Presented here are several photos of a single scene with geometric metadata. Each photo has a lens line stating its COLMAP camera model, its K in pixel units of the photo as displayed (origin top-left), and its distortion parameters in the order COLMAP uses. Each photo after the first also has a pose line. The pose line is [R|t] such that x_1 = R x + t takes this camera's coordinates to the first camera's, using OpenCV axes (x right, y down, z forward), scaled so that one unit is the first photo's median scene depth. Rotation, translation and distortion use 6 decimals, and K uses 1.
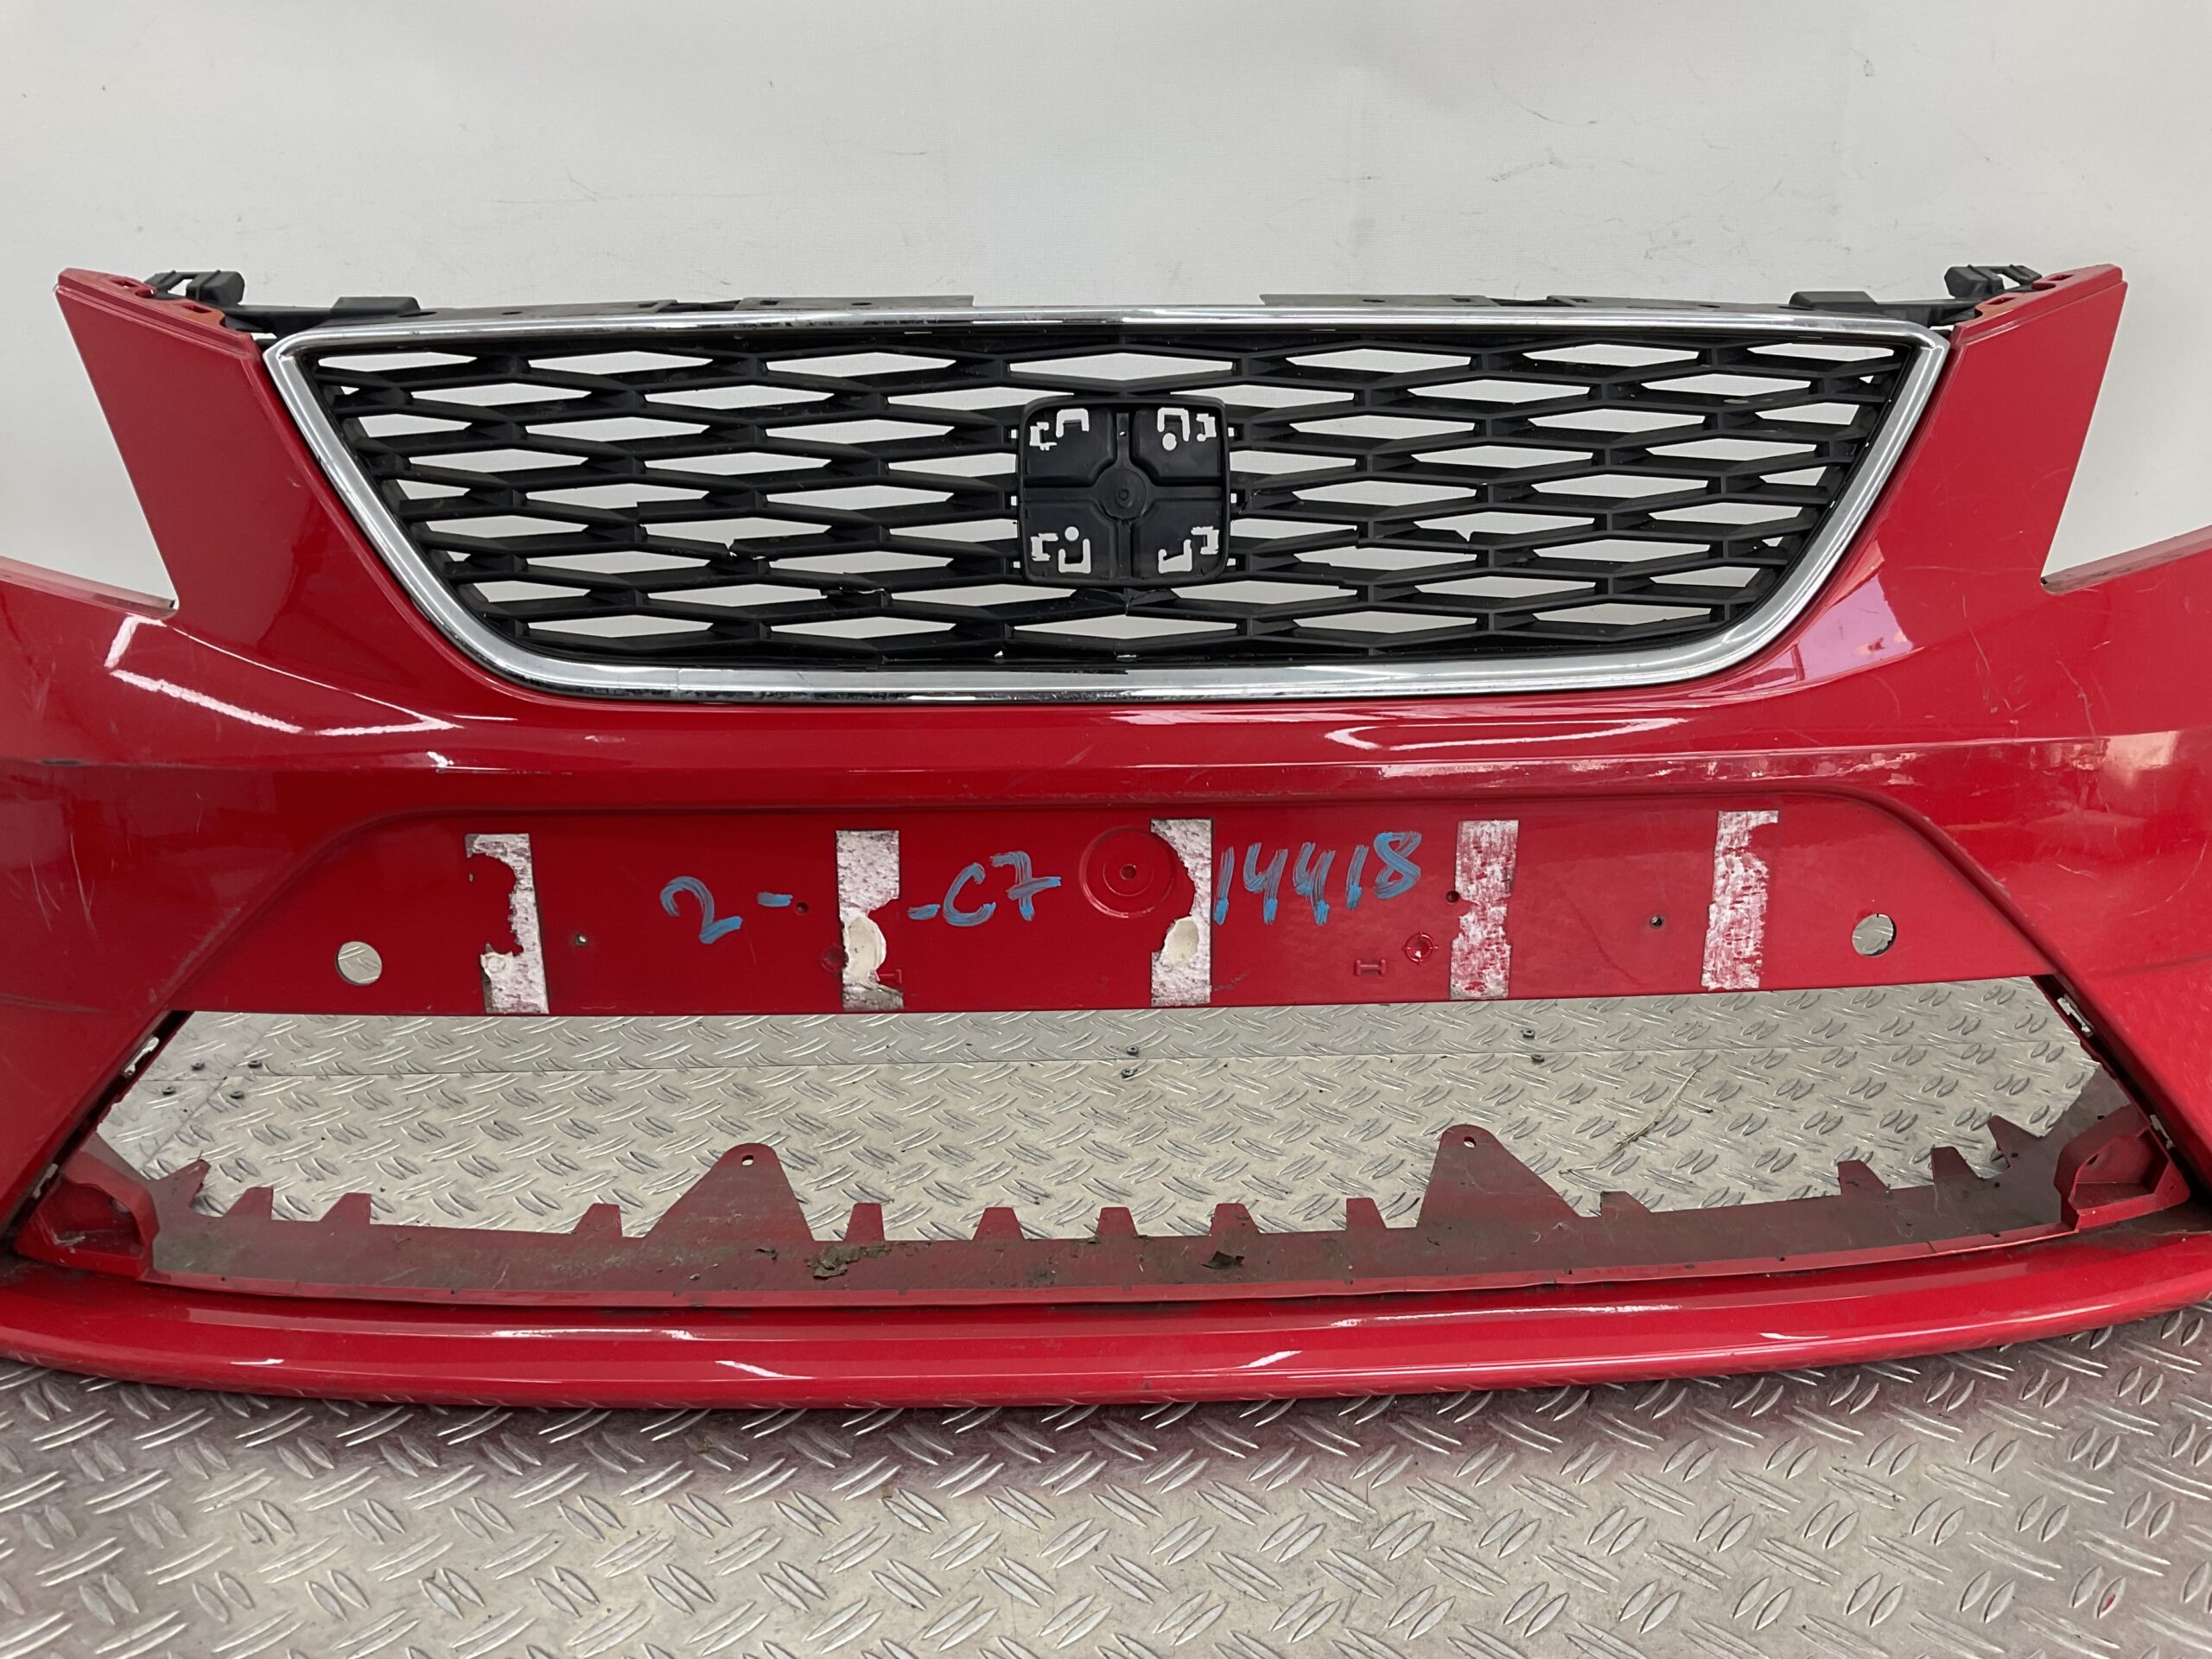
lens RADIAL K [[1852.2, 0, 1187.5], [0, 1852.2, 815.1], [0, 0, 1]] dist [0.048865, -0.097115]
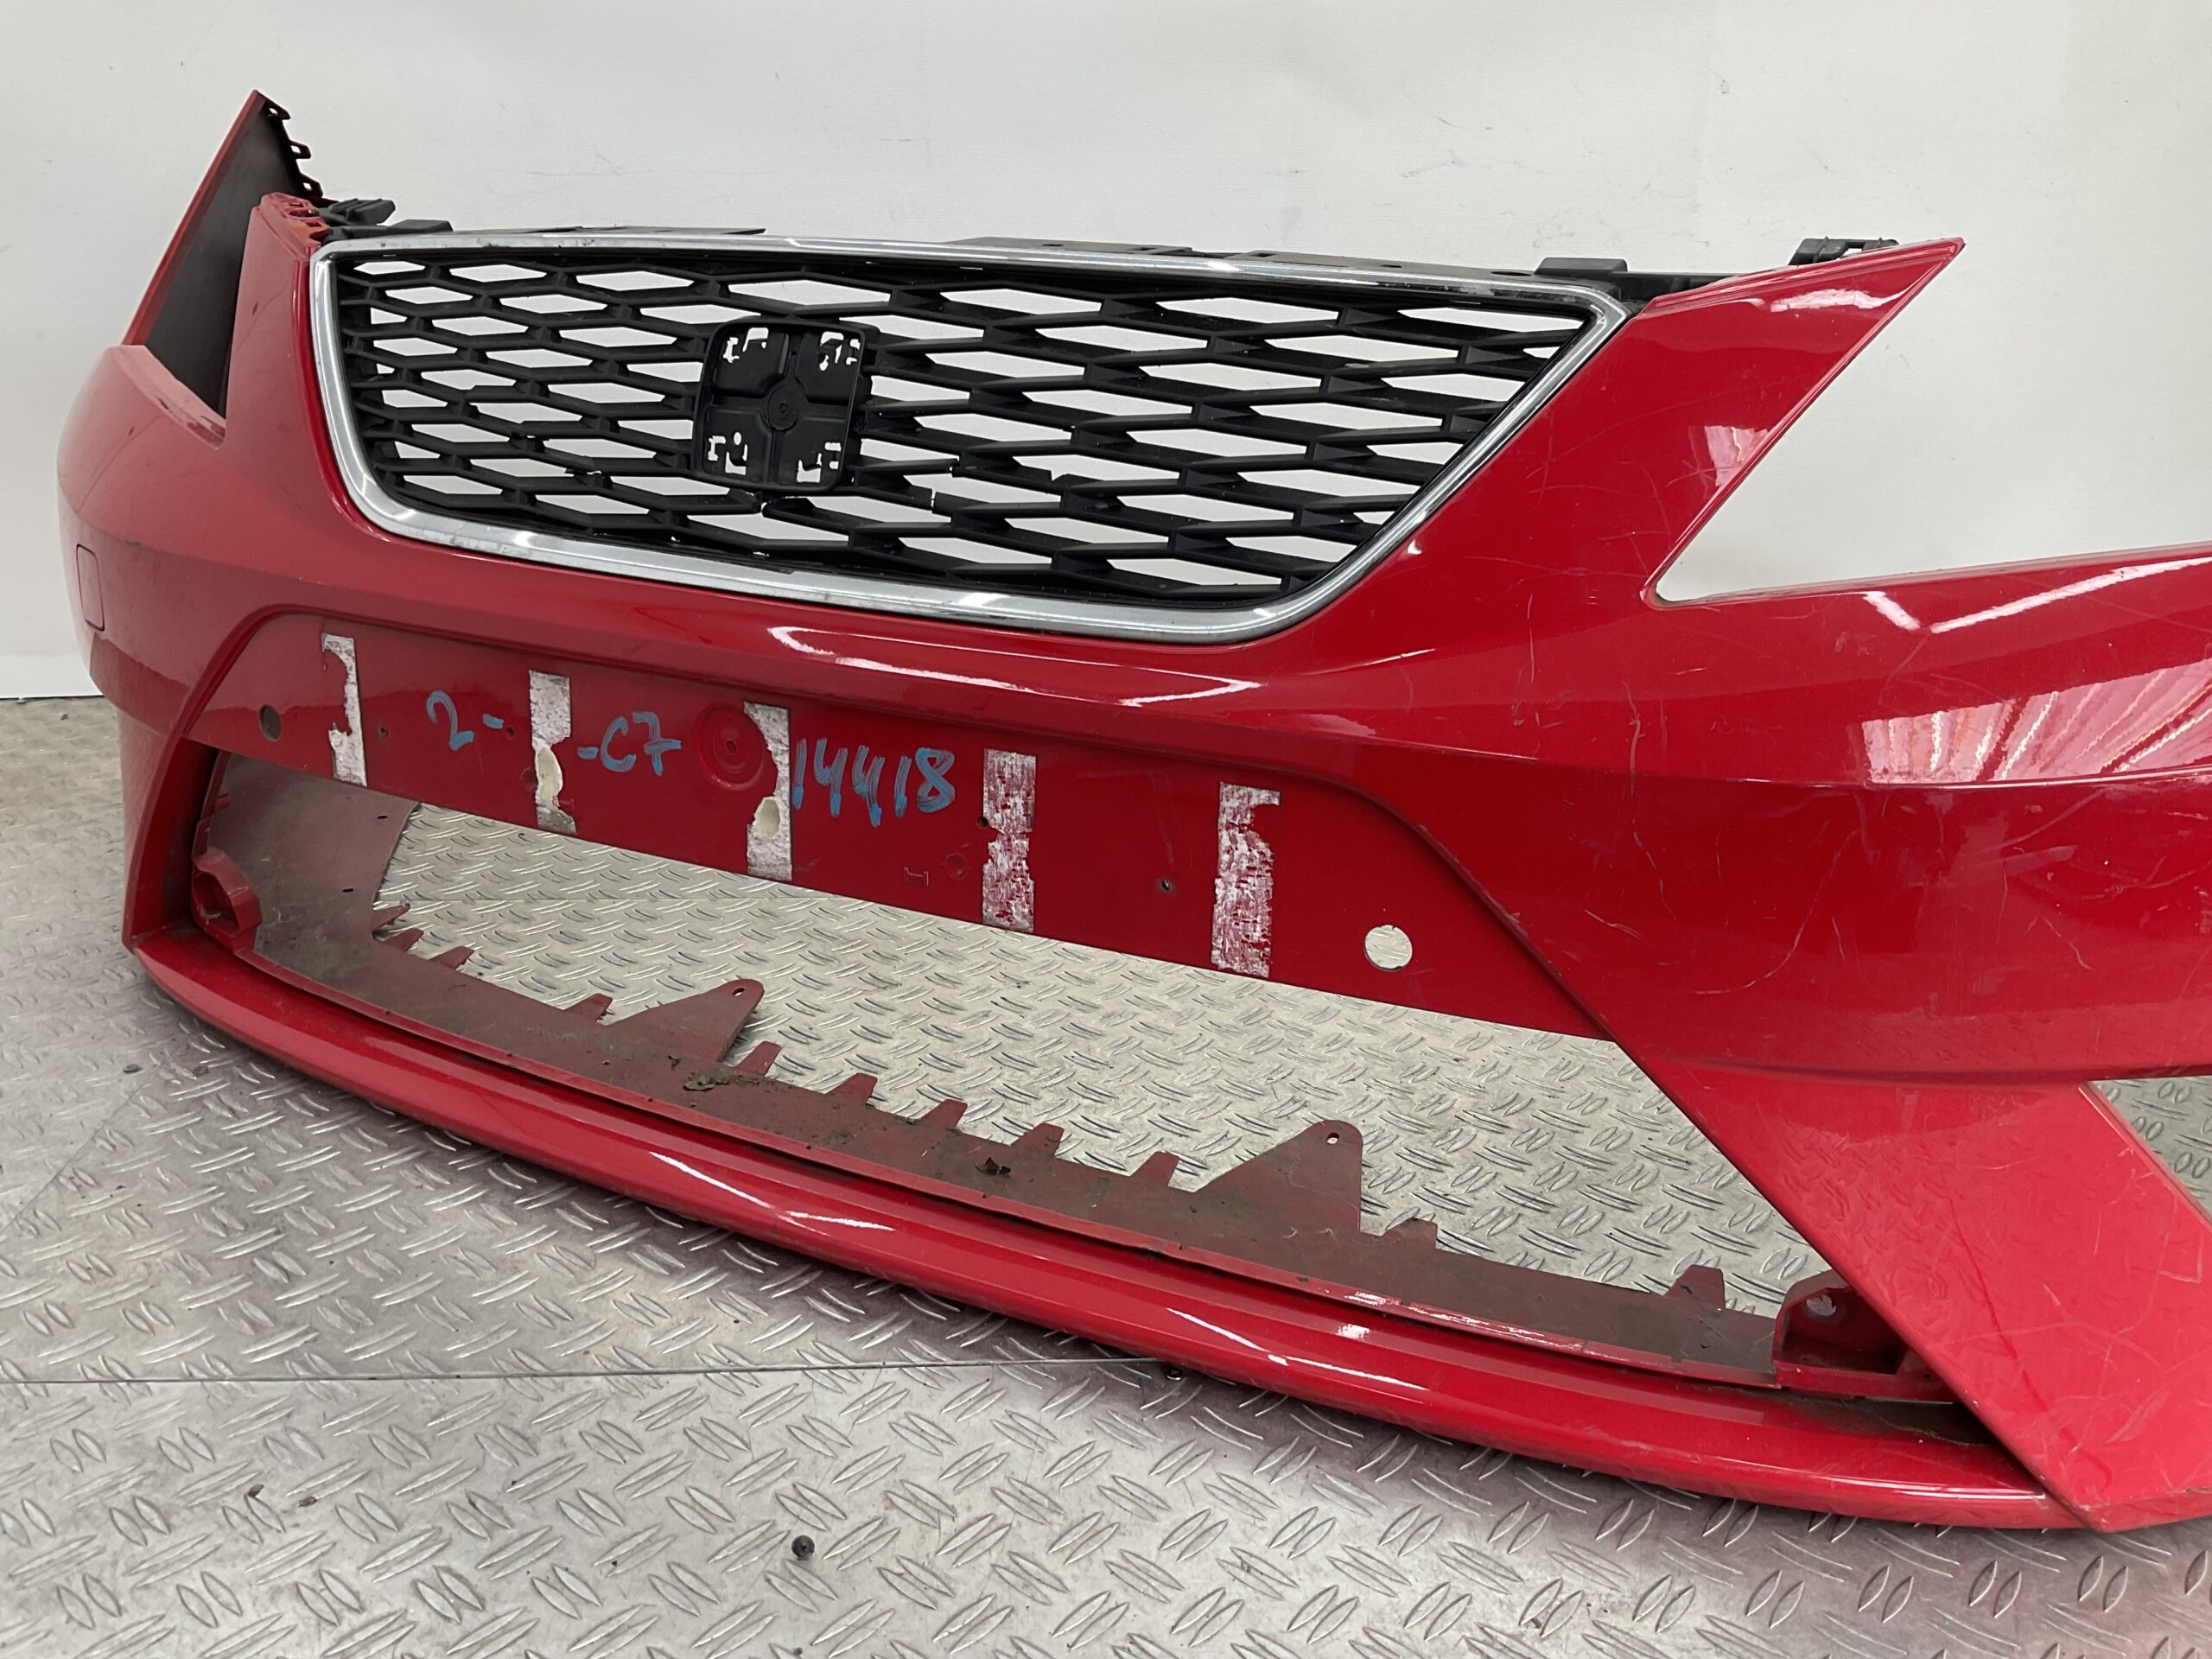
lens RADIAL K [[1968.3, 0, 1106.0], [0, 1968.3, 829.5], [0, 0, 1]] dist [0.052862, -0.130068]
pose [[0.866383, 0.177841, -0.466640, 0.718219], [-0.177182, 0.983116, 0.045712, -0.014112], [0.466890, 0.043076, 0.883266, 0.063929]]
